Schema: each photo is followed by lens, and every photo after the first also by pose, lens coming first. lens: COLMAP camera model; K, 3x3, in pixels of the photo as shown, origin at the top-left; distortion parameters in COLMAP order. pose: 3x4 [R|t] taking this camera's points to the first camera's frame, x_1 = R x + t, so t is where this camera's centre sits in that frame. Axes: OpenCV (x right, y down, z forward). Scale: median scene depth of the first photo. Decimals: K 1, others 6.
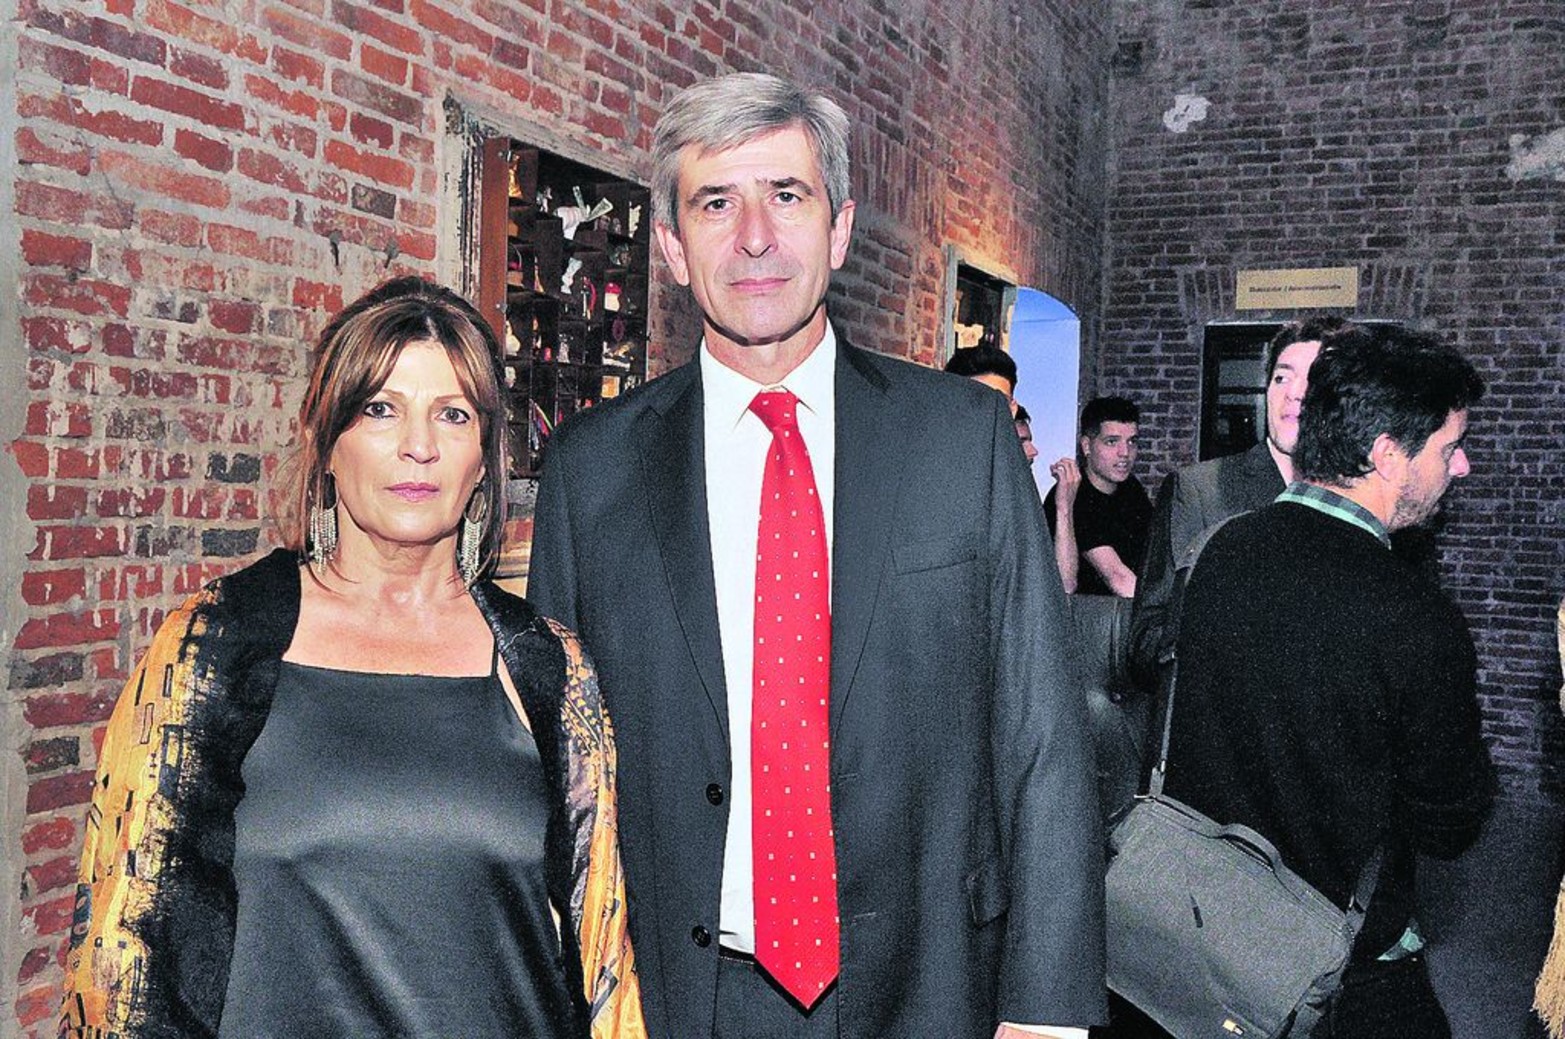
lens RADIAL K [[1517.3, 0, 786.0], [0, 1517.3, 520.5], [0, 0, 1]] dist [-0.009240, 0.000000]
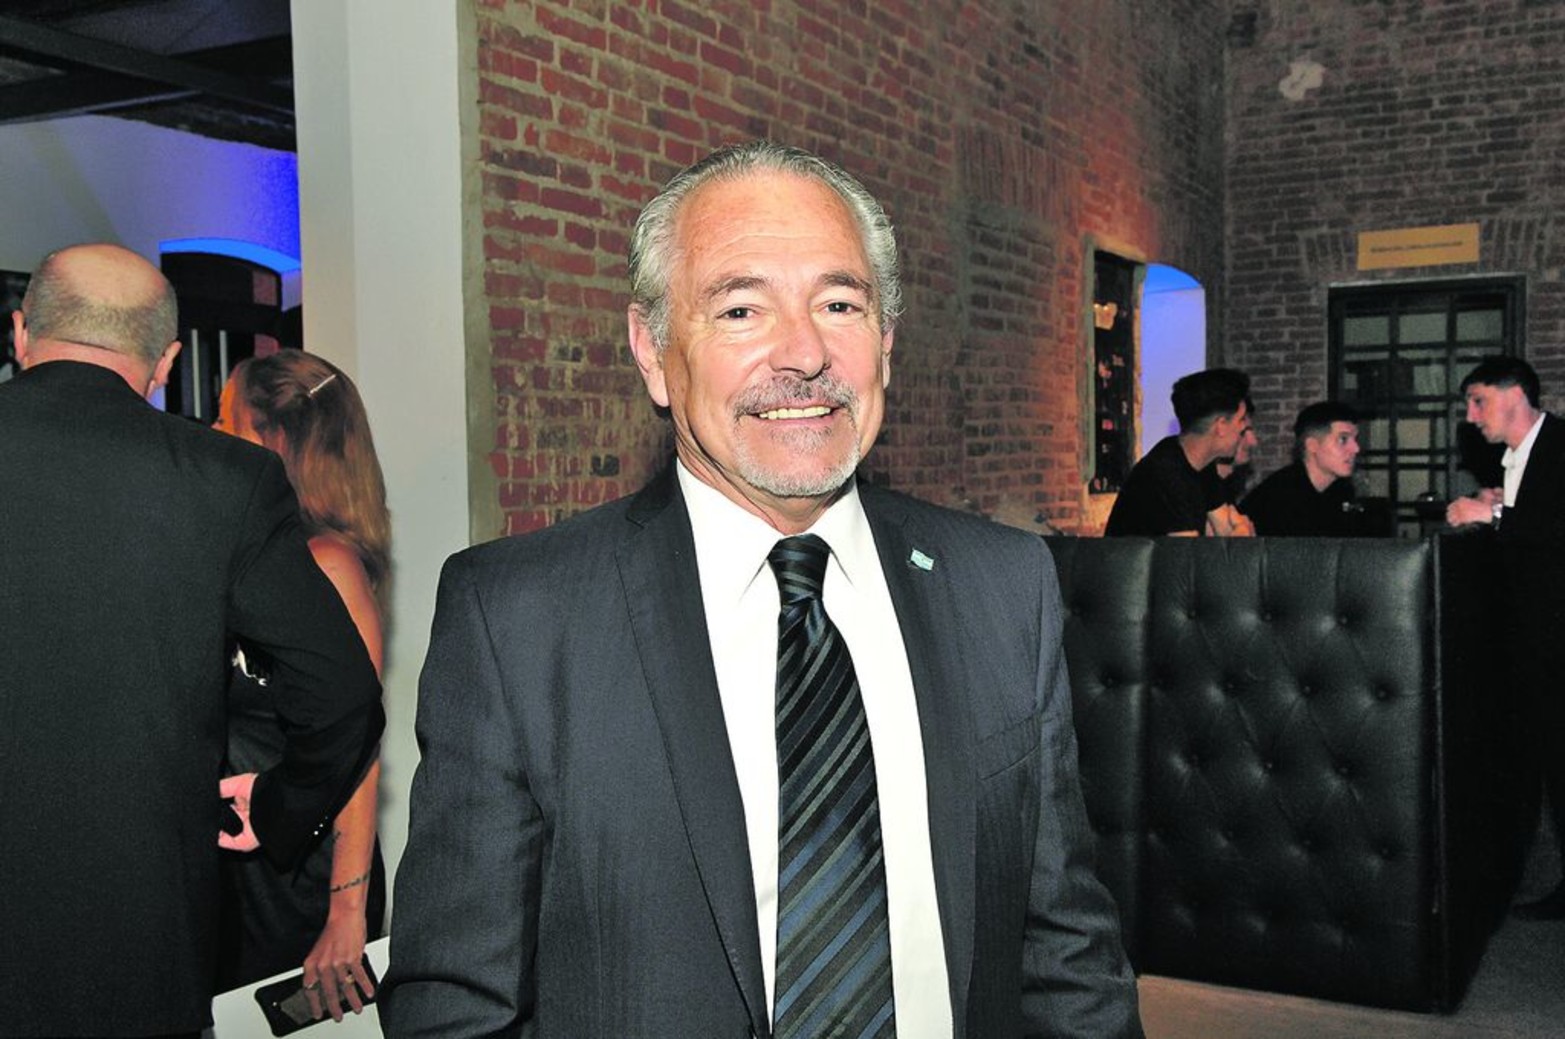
lens RADIAL K [[1741.5, 0, 778.7], [0, 1741.5, 517.9], [0, 0, 1]] dist [0.043540, 0.000000]
pose [[0.998222, -0.042864, -0.041422, -0.070463], [0.043216, 0.999037, 0.007636, 0.003354], [0.041055, -0.009412, 0.999113, -0.268694]]
